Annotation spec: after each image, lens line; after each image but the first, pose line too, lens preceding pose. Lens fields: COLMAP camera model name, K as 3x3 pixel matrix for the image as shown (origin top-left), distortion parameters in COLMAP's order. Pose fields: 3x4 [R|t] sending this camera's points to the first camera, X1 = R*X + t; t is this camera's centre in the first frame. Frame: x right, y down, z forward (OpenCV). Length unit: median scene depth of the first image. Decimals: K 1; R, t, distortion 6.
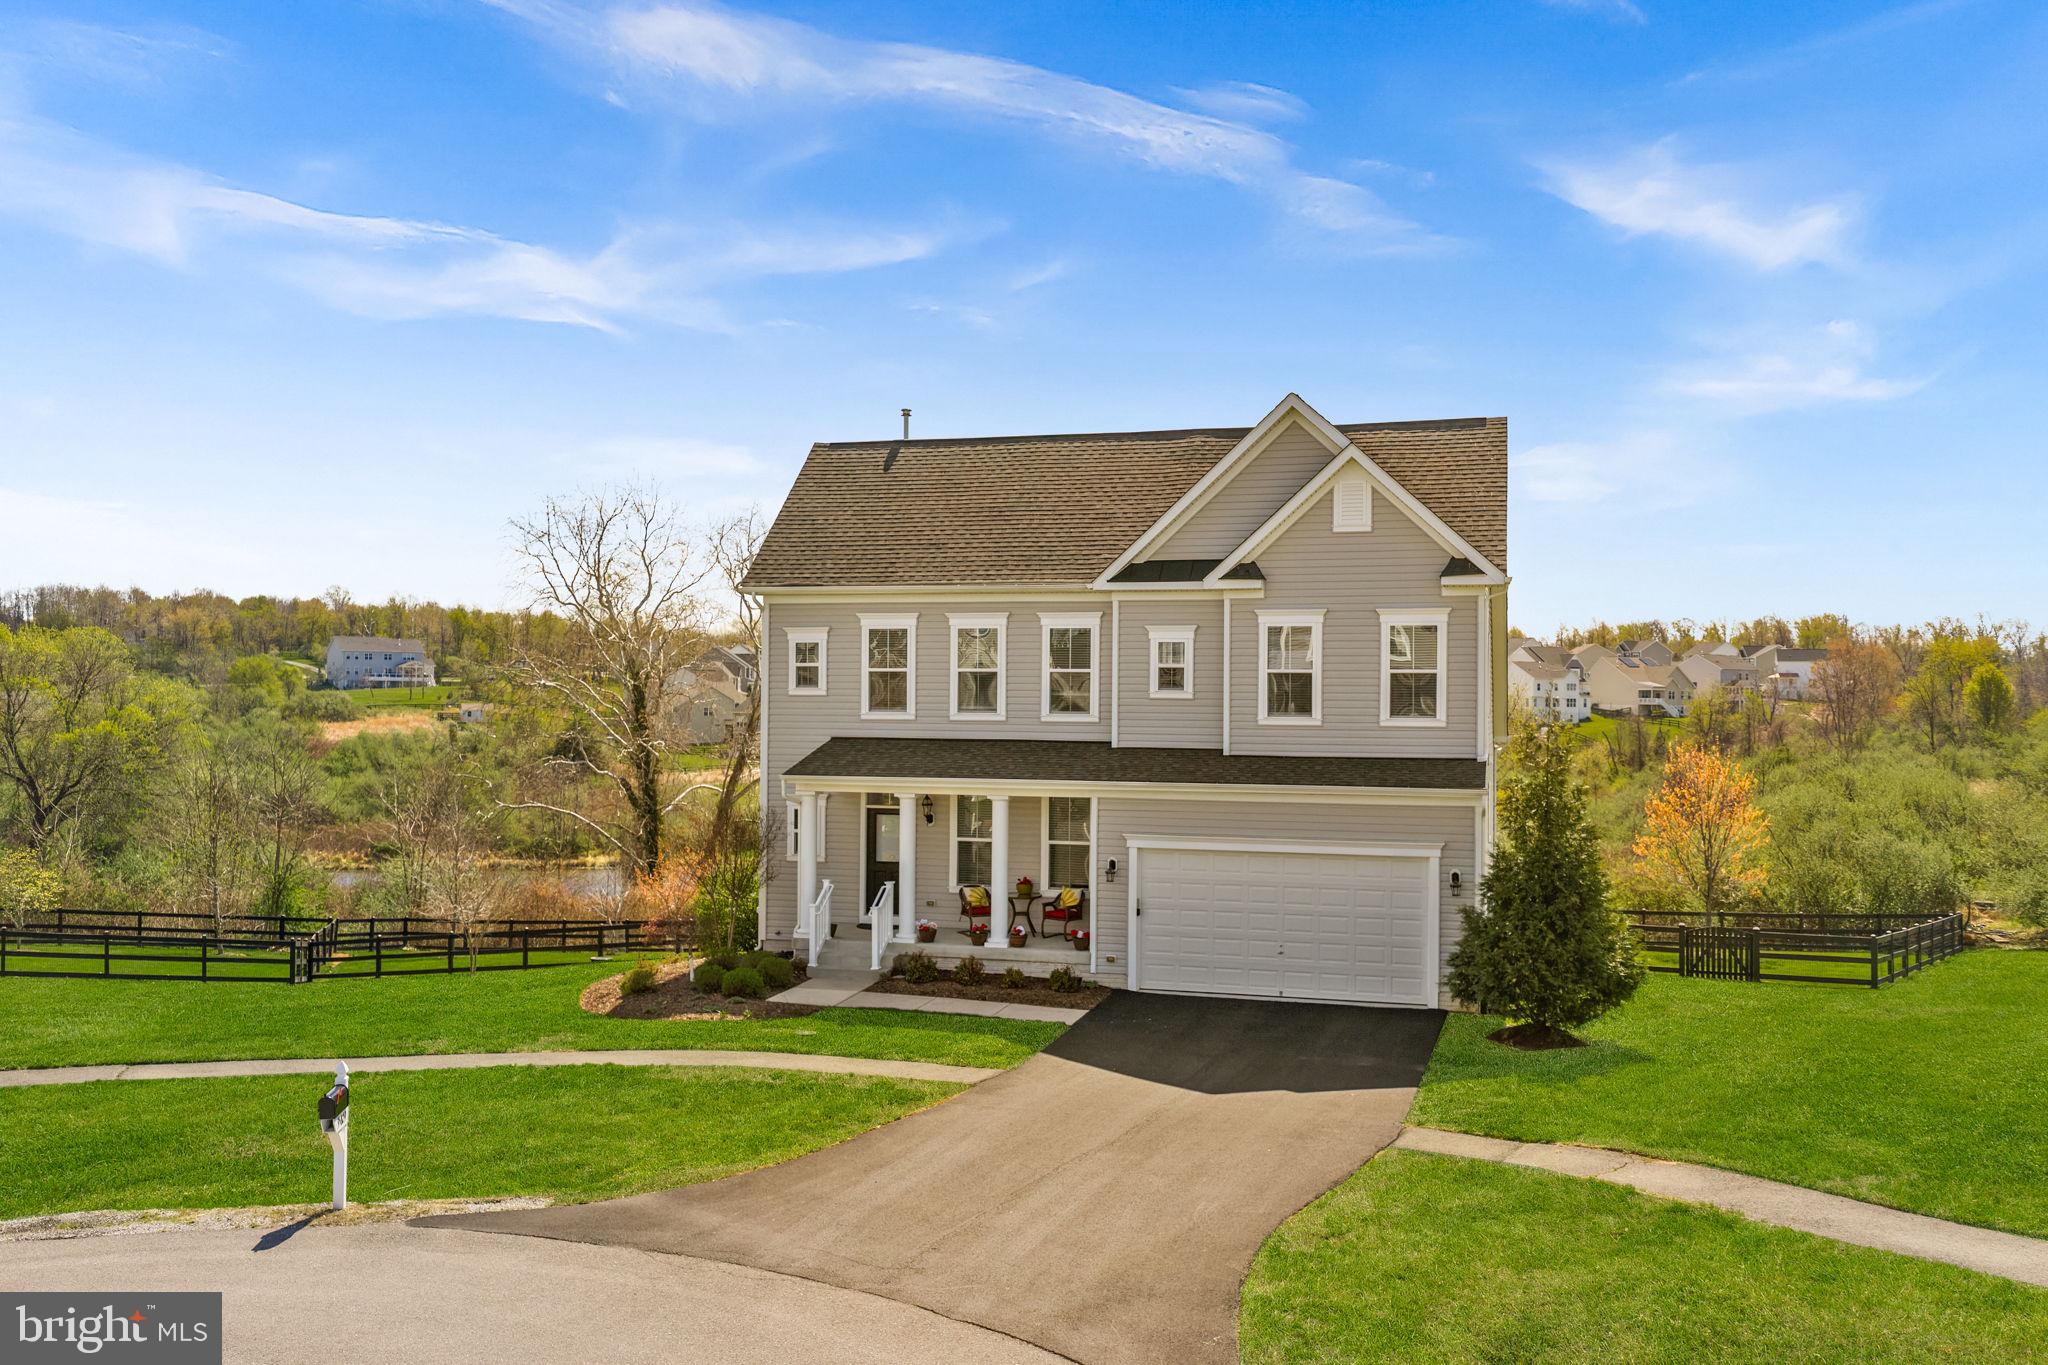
lens RADIAL K [[1695.2, 0, 1028.0], [0, 1695.2, 687.4], [0, 0, 1]] dist [0.015139, -0.025173]
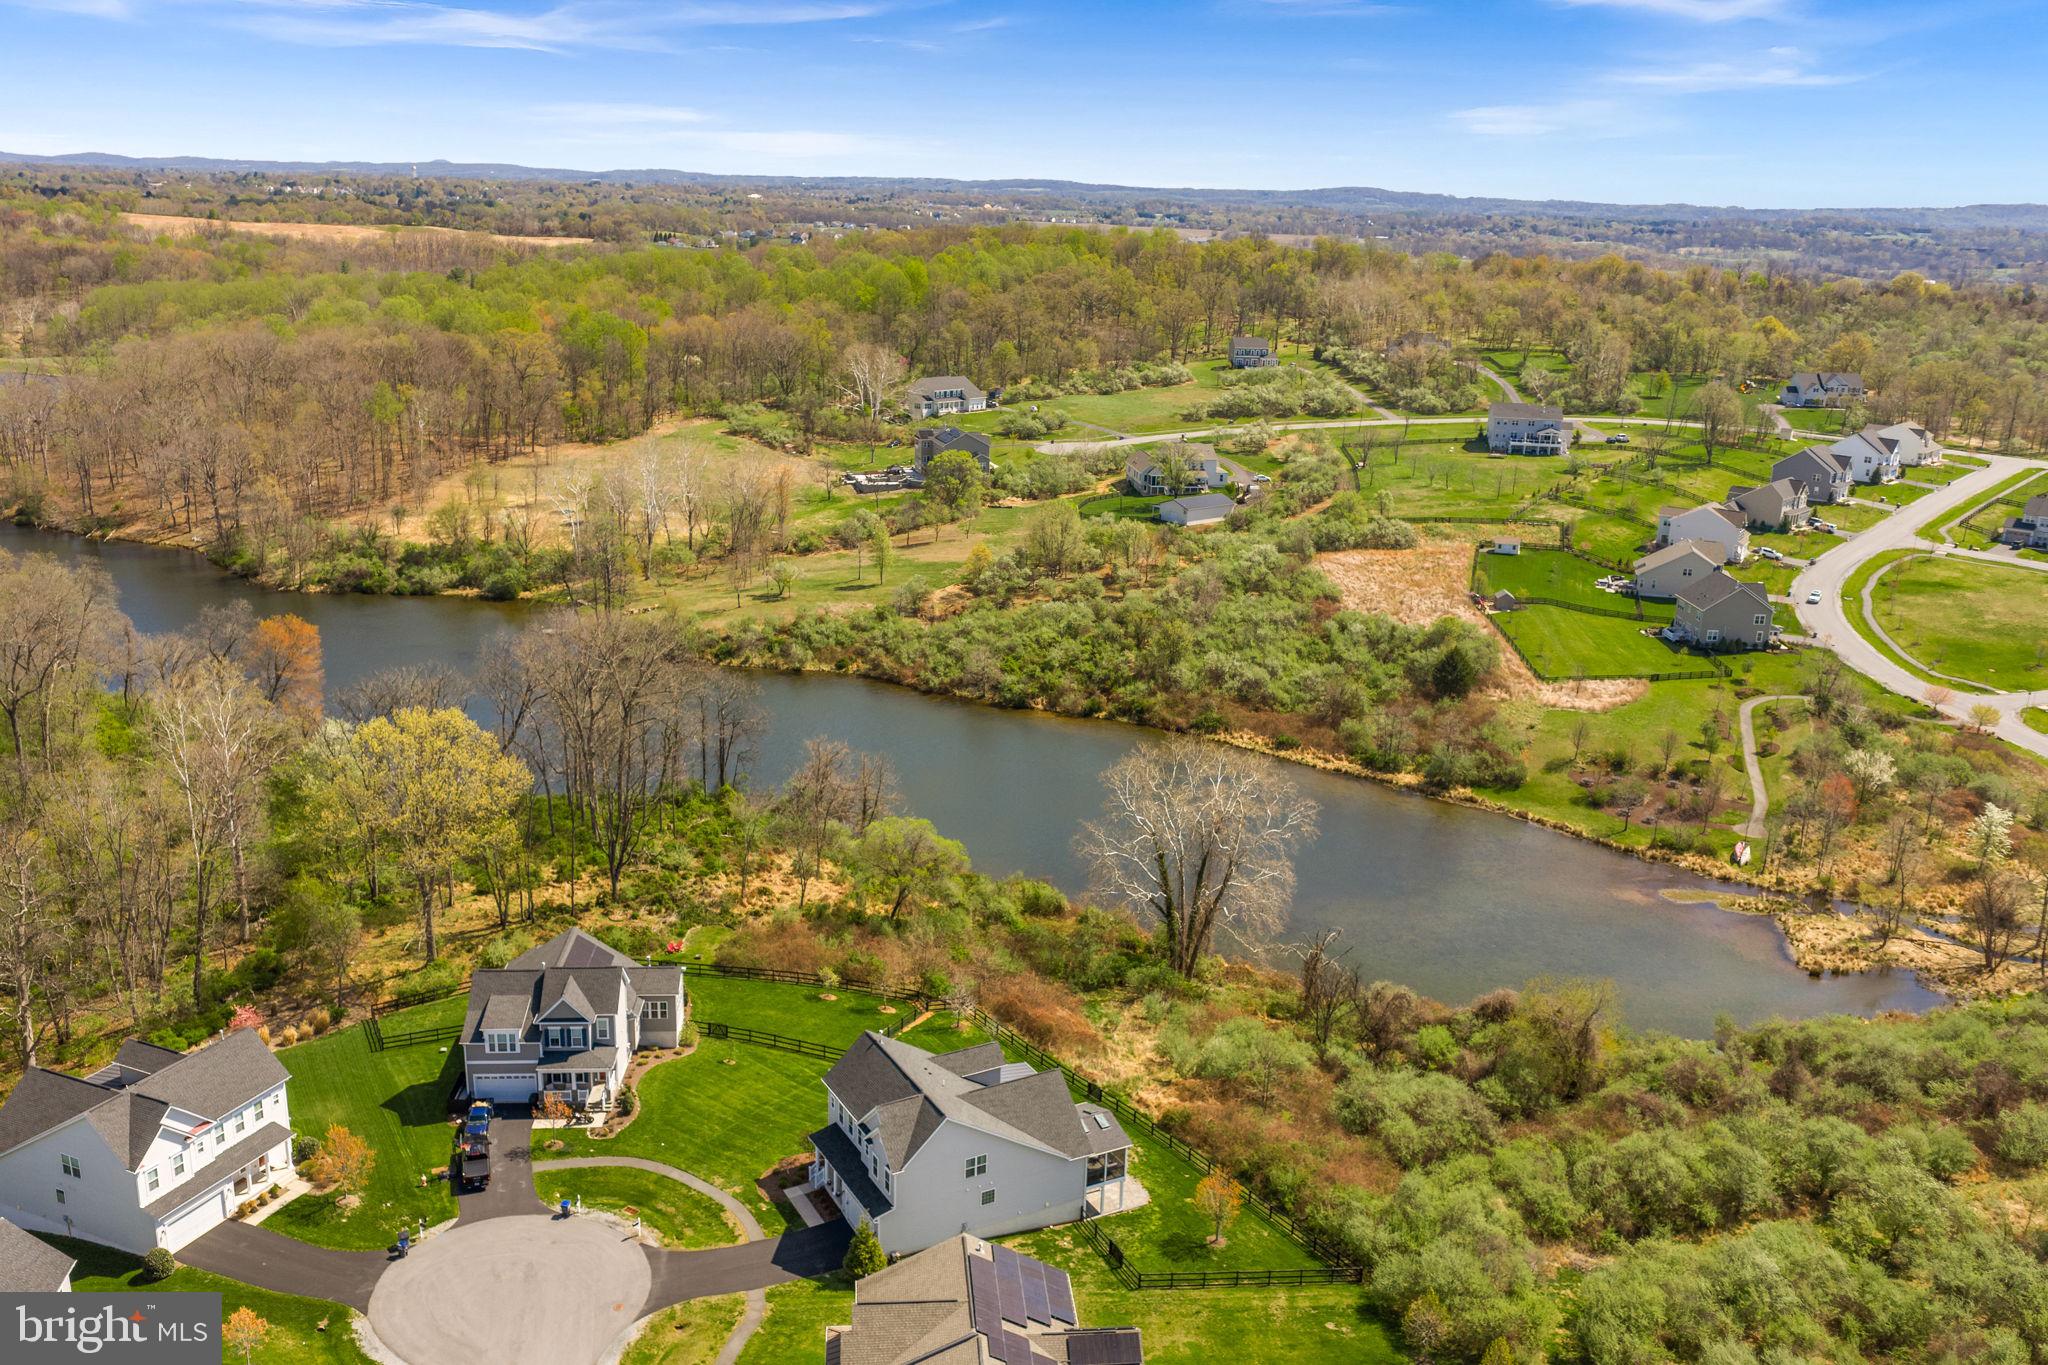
lens RADIAL K [[1691.1, 0, 1027.9], [0, 1691.1, 690.4], [0, 0, 1]] dist [0.034867, -0.075364]
pose [[0.705107, 0.216594, -0.675212, 2.725208], [-0.020532, 0.958045, 0.285881, -2.129471], [0.708803, -0.187713, 0.679972, -1.229304]]
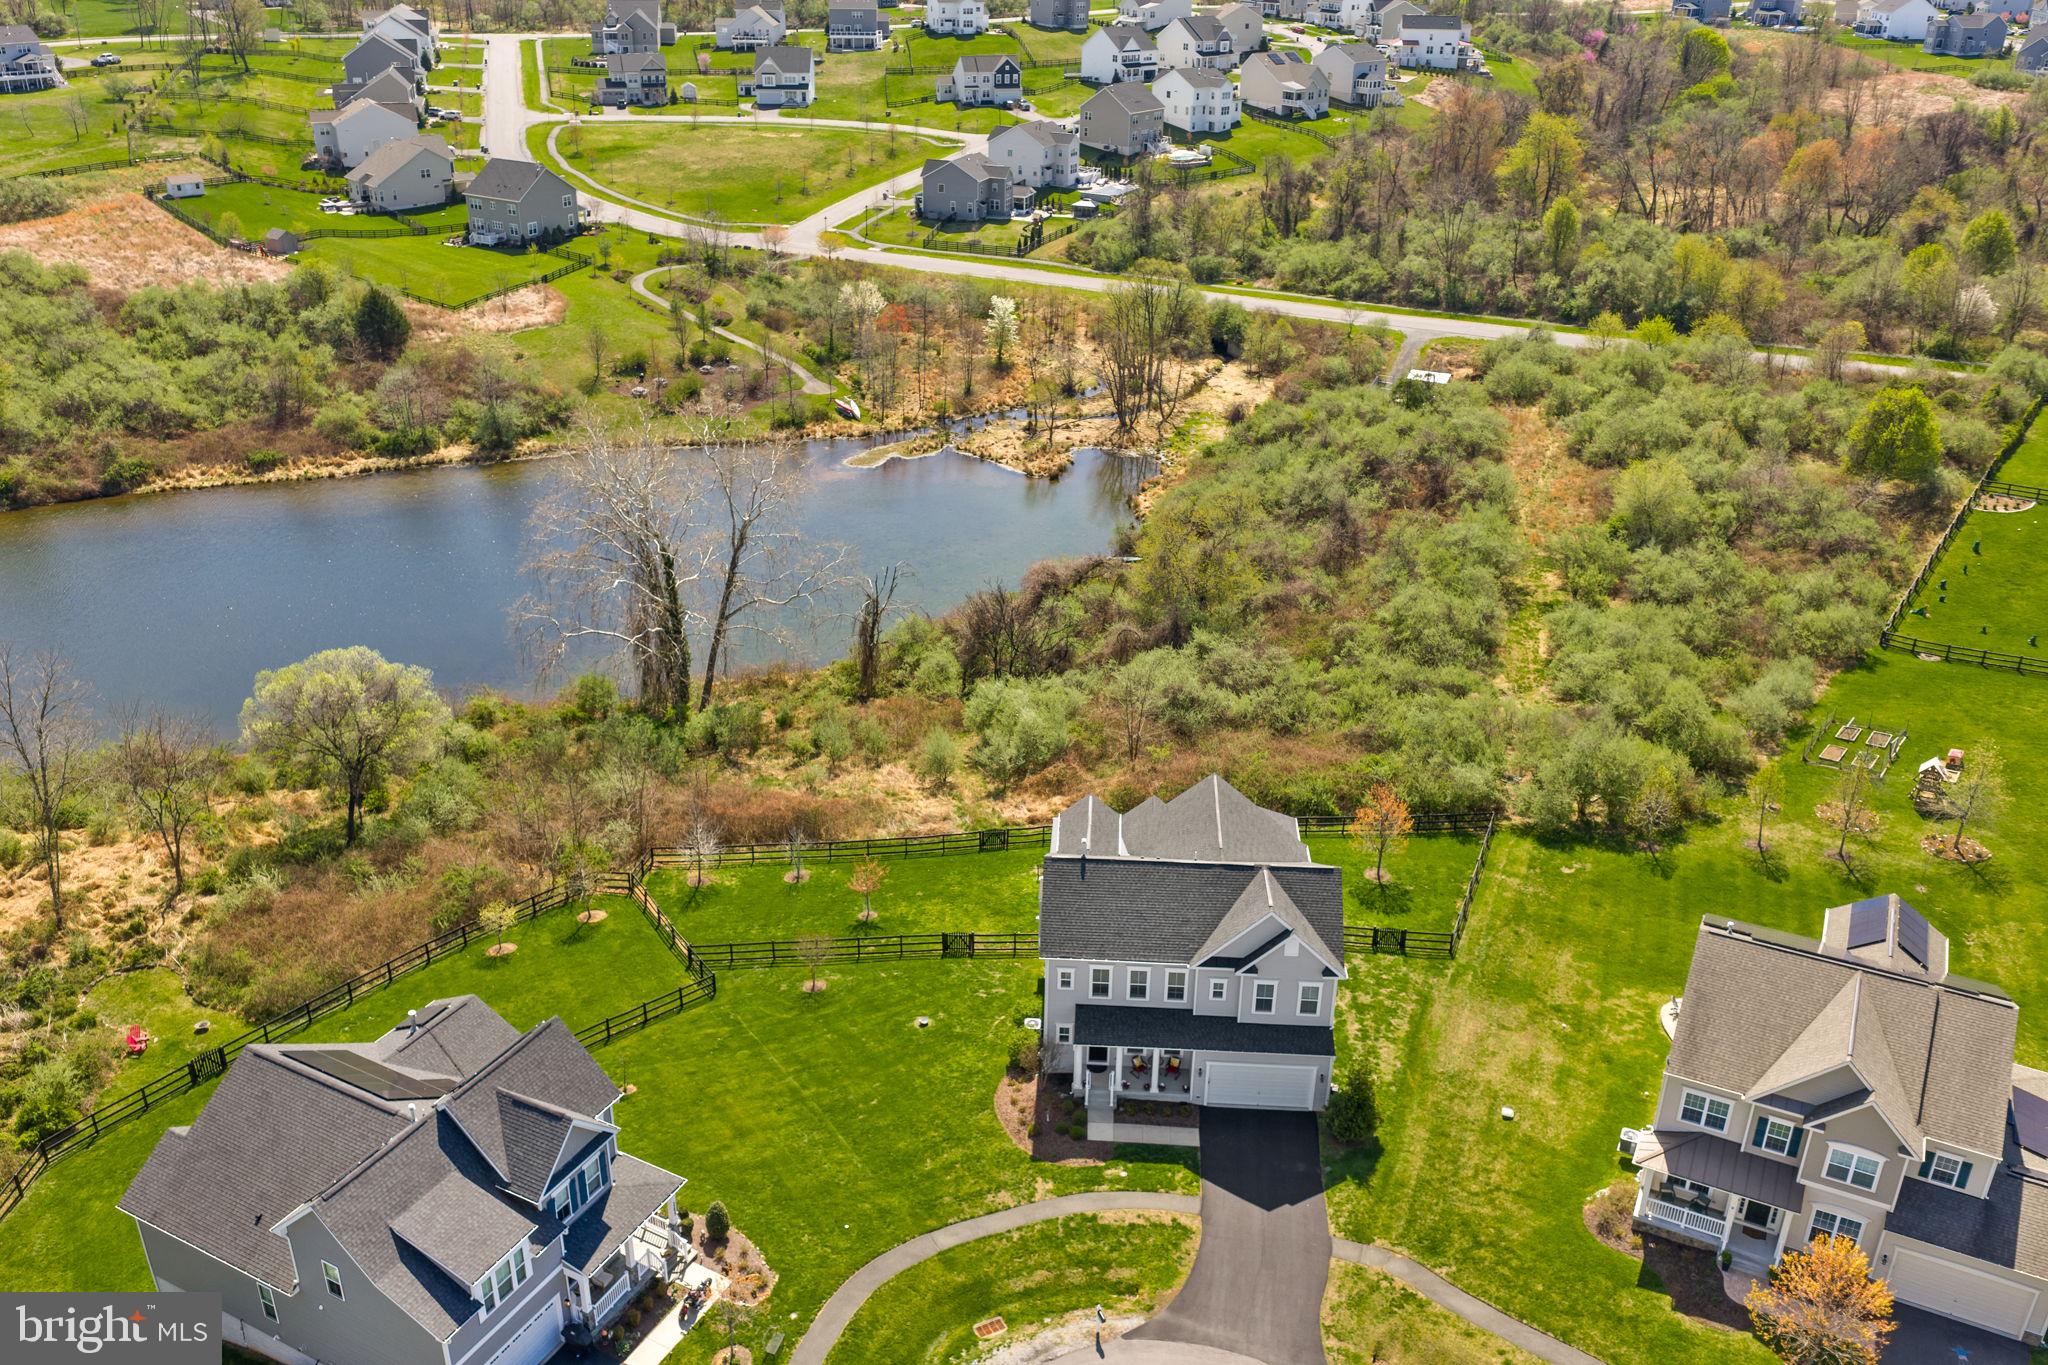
lens RADIAL K [[1695.2, 0, 1028.0], [0, 1695.2, 687.4], [0, 0, 1]] dist [0.015139, -0.025173]
pose [[0.974700, -0.091515, 0.203925, -0.658442], [-0.008743, 0.896034, 0.443900, -1.512425], [-0.223347, -0.434452, 0.872564, -0.969779]]
